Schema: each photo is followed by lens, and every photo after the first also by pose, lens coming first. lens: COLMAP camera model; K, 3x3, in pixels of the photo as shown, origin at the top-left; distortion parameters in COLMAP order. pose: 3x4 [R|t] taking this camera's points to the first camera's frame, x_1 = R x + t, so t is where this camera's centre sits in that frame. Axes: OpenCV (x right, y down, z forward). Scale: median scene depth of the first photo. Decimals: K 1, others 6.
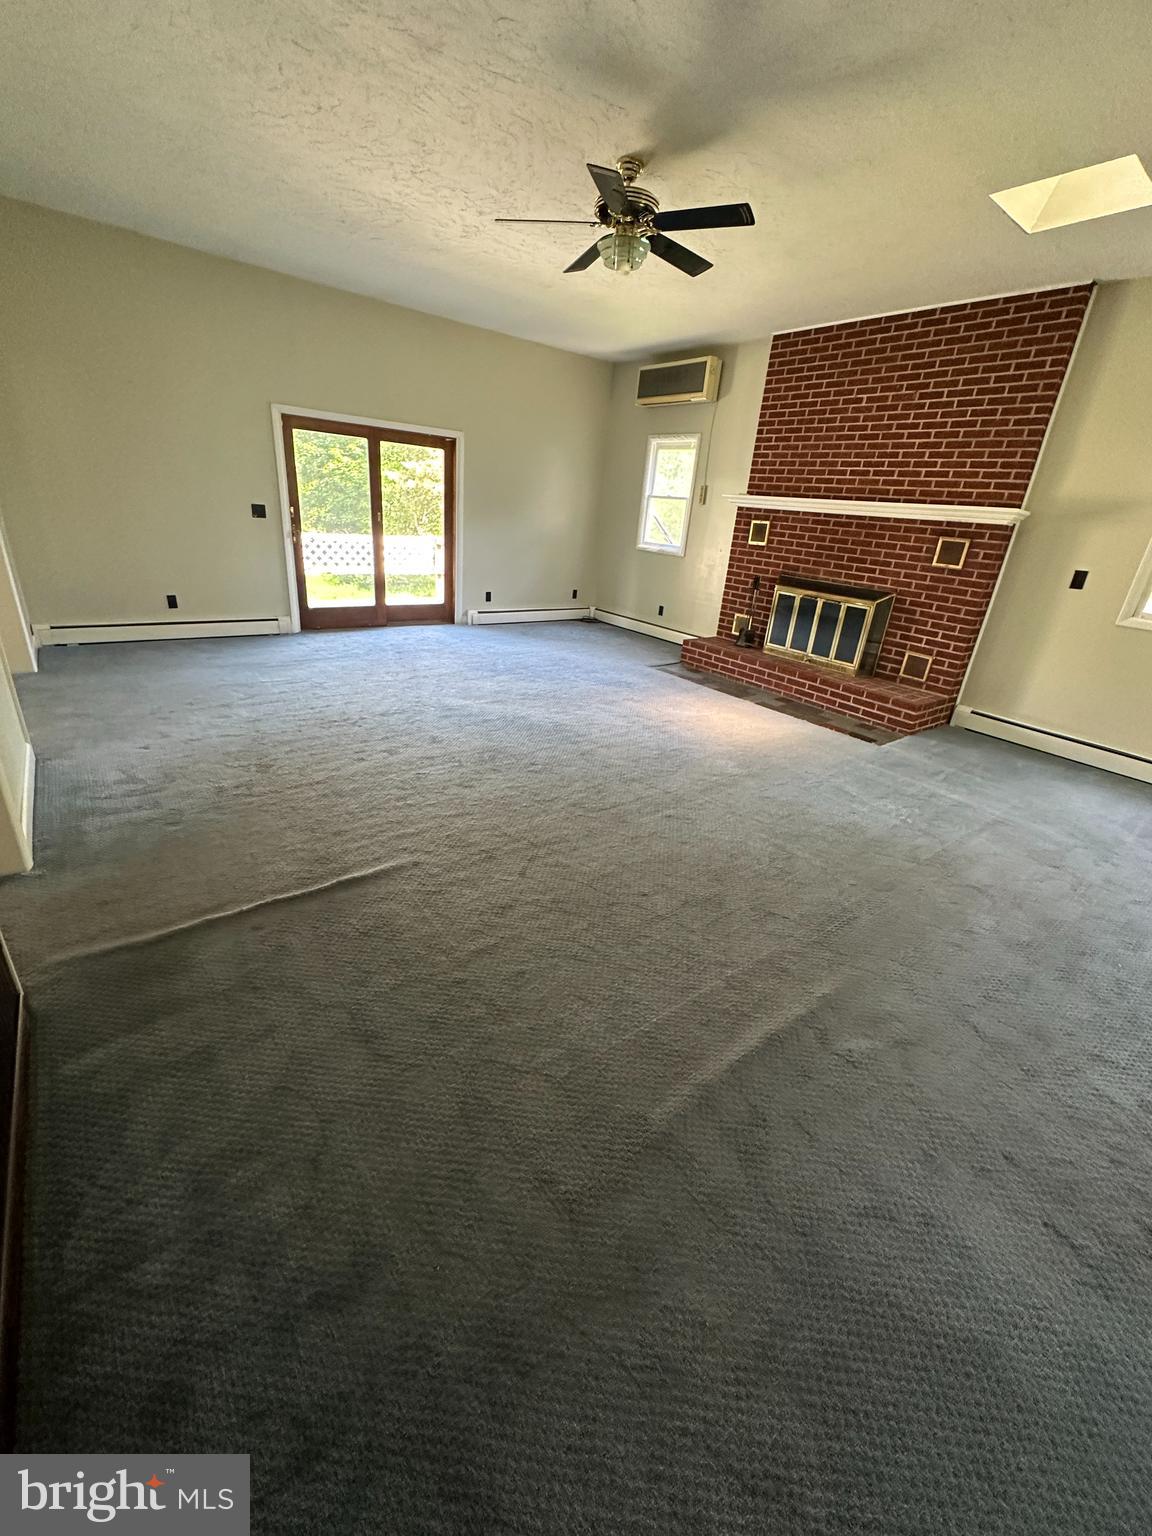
lens RADIAL K [[611.9, 0, 577.4], [0, 611.9, 769.4], [0, 0, 1]] dist [-0.001325, 0.000529]
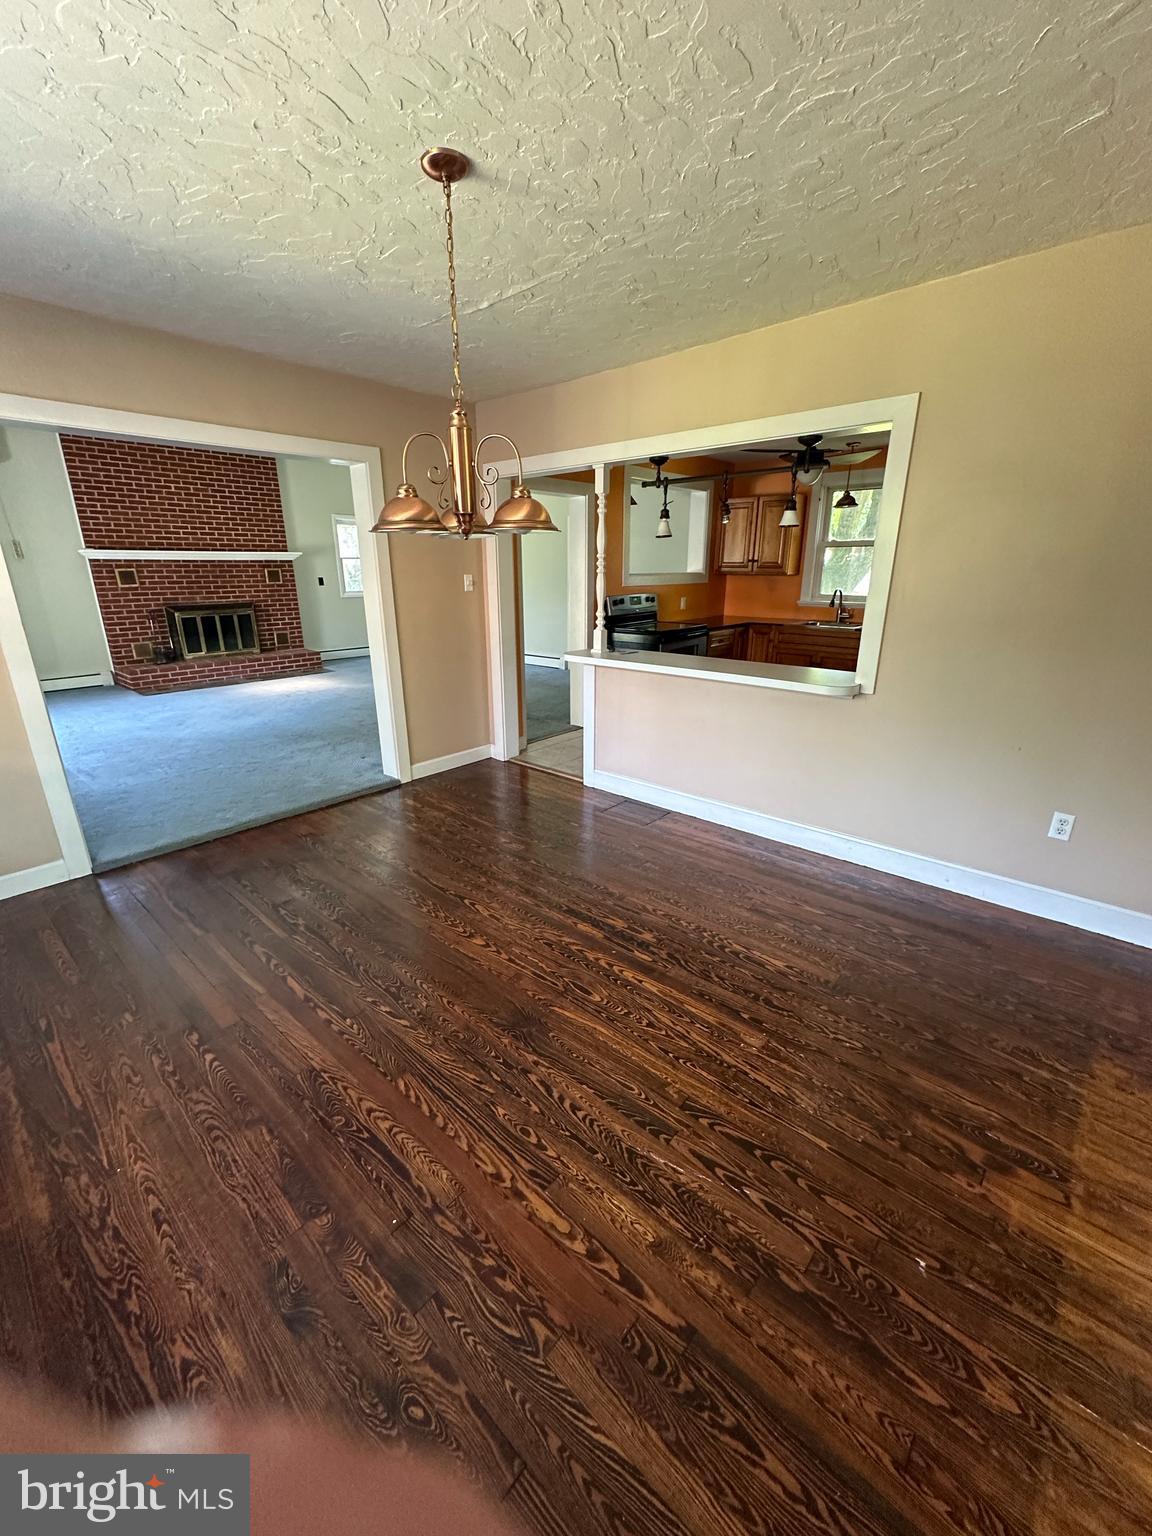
lens RADIAL K [[611.9, 0, 577.4], [0, 611.9, 769.4], [0, 0, 1]] dist [-0.001325, 0.000529]
pose [[-0.171675, -0.384870, 0.906864, -1.280936], [0.379884, 0.823477, 0.421395, -0.258759], [-0.908964, 0.416846, 0.004836, 0.330774]]
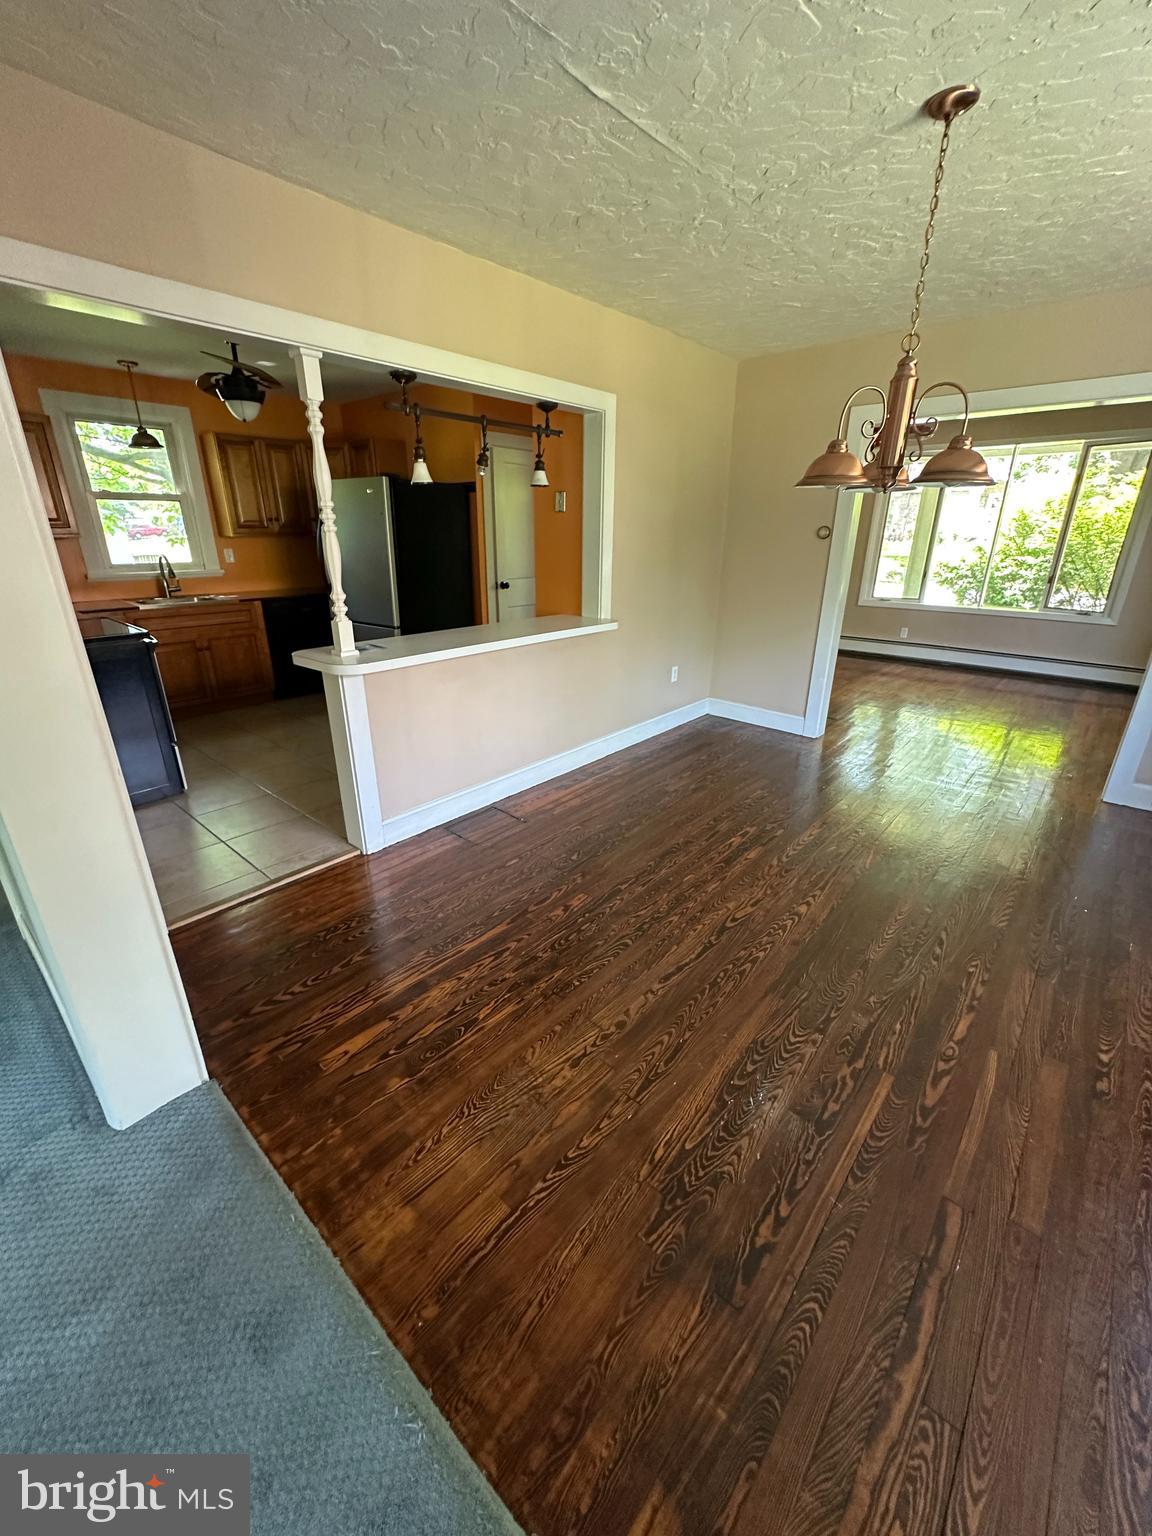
lens RADIAL K [[611.9, 0, 577.4], [0, 611.9, 769.4], [0, 0, 1]] dist [-0.001325, 0.000529]
pose [[-0.980783, -0.013319, -0.194645, -0.655647], [-0.145274, 0.715798, 0.683029, -0.345727], [0.130229, 0.698180, -0.703978, 0.675442]]
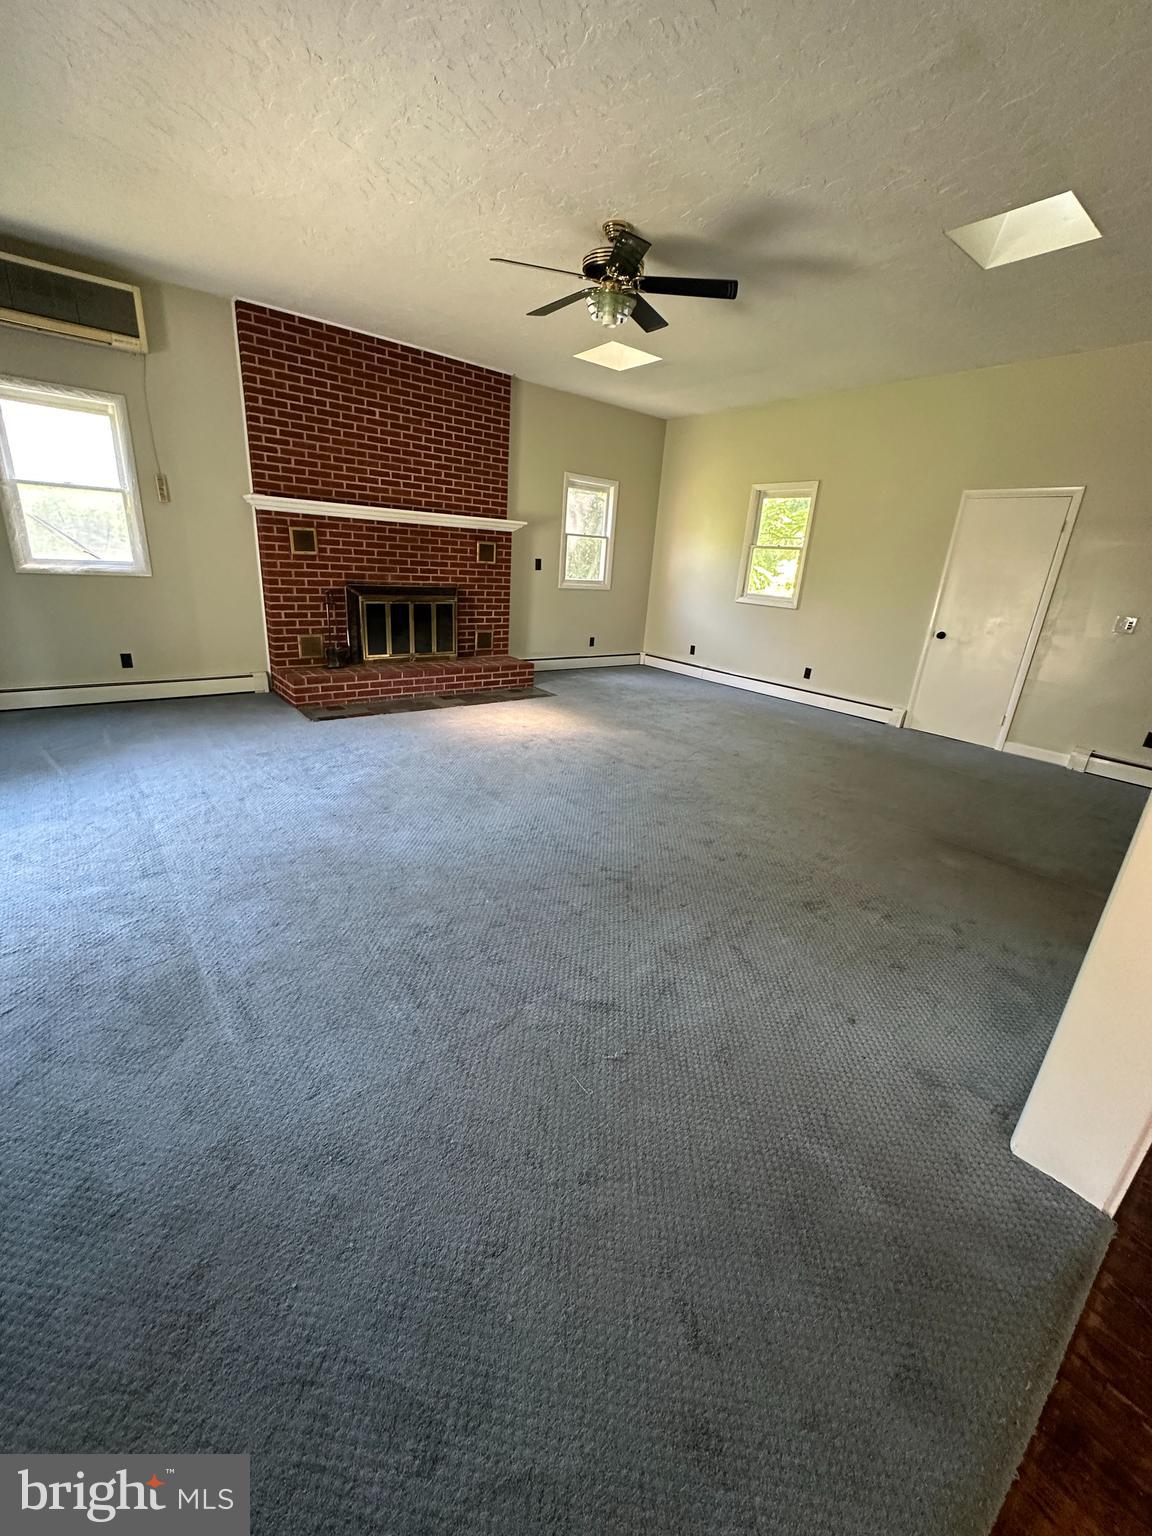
lens RADIAL K [[611.9, 0, 577.4], [0, 611.9, 769.4], [0, 0, 1]] dist [-0.001325, 0.000529]
pose [[-0.001698, -0.407688, 0.913120, -0.693031], [0.335468, 0.859975, 0.384584, -0.337791], [-0.942050, 0.306976, 0.135306, 0.664803]]
